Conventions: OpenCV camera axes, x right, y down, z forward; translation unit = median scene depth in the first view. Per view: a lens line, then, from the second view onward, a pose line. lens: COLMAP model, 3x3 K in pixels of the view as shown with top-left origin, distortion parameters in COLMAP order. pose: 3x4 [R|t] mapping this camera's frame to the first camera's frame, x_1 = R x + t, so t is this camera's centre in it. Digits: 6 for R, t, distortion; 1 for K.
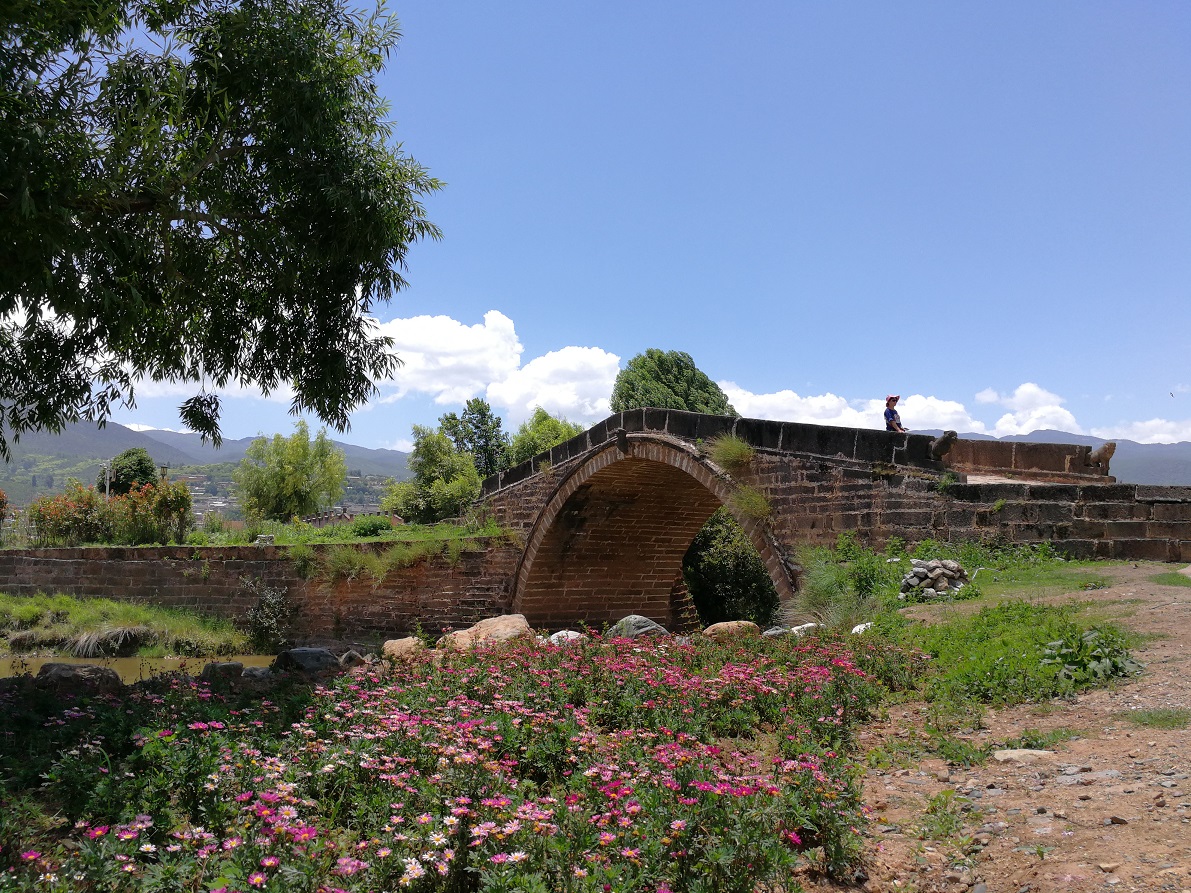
lens RADIAL K [[970.5, 0, 595.5], [0, 970.5, 446.5], [0, 0, 1]] dist [0.079146, -0.088134]
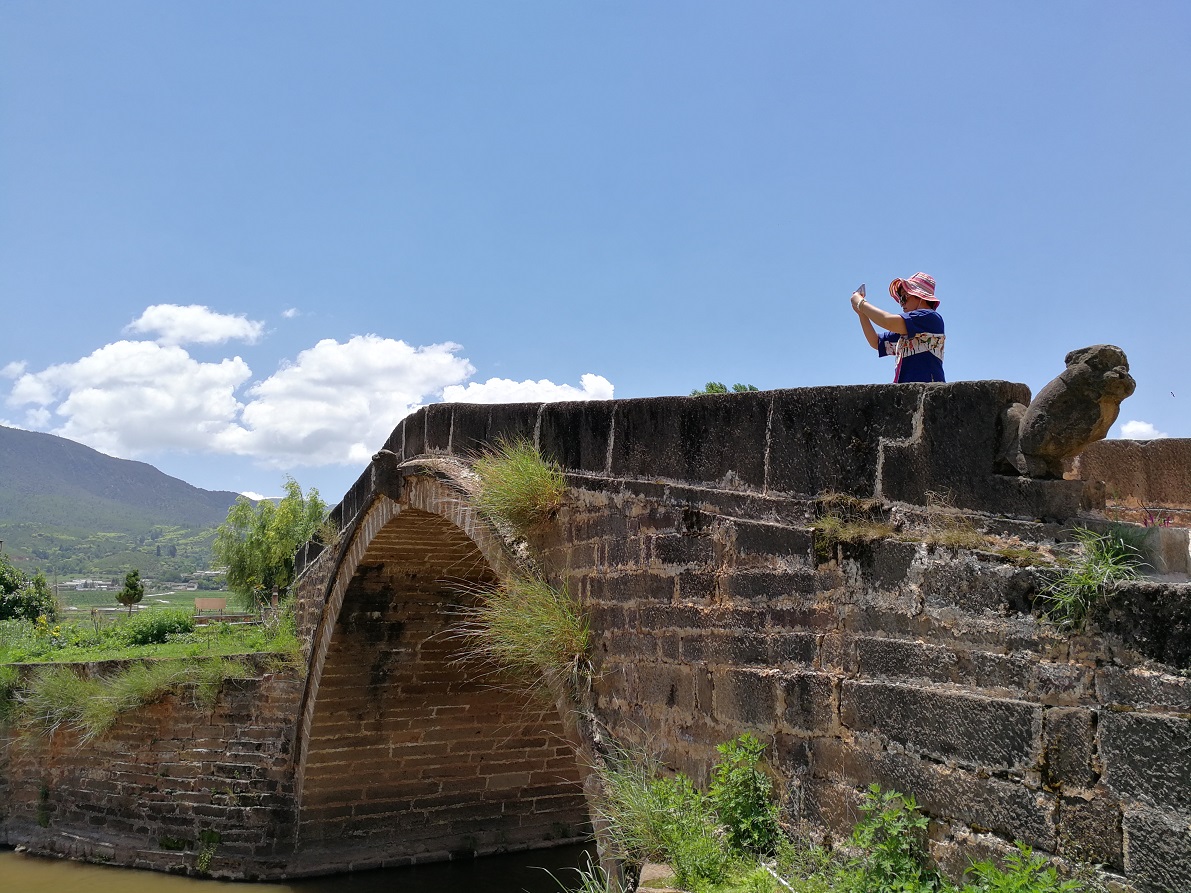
lens RADIAL K [[970.5, 0, 595.5], [0, 970.5, 446.5], [0, 0, 1]] dist [0.079146, -0.088134]
pose [[0.993928, -0.032696, -0.105062, 0.227992], [0.026368, 0.997786, -0.061064, 0.015502], [0.106826, 0.057923, 0.992589, 0.643450]]
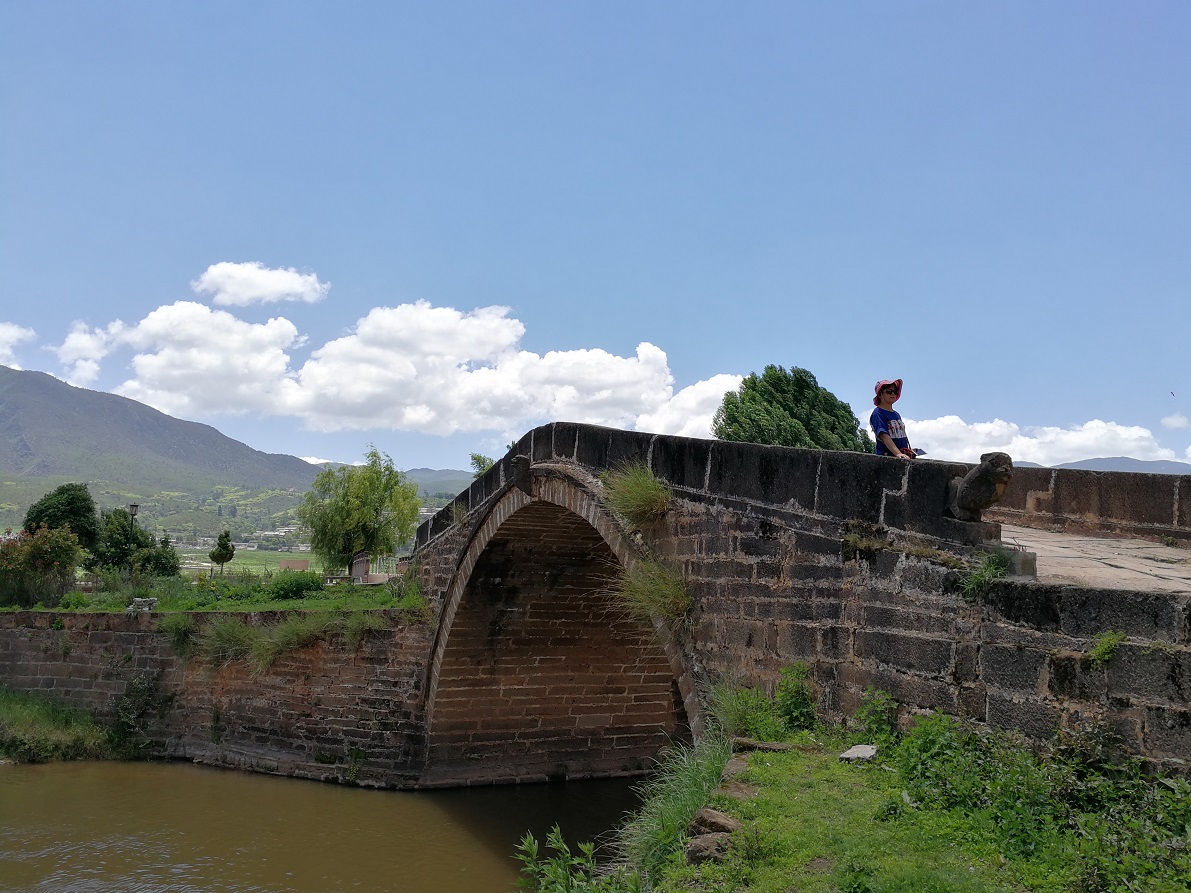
lens RADIAL K [[974.4, 0, 595.5], [0, 974.4, 456.4], [0, 0, 1]] dist [0.077649, -0.091690]
pose [[0.987425, -0.005608, -0.157987, 0.218379], [0.002163, 0.999756, -0.021966, -0.004509], [0.158072, 0.021348, 0.987197, 0.464050]]
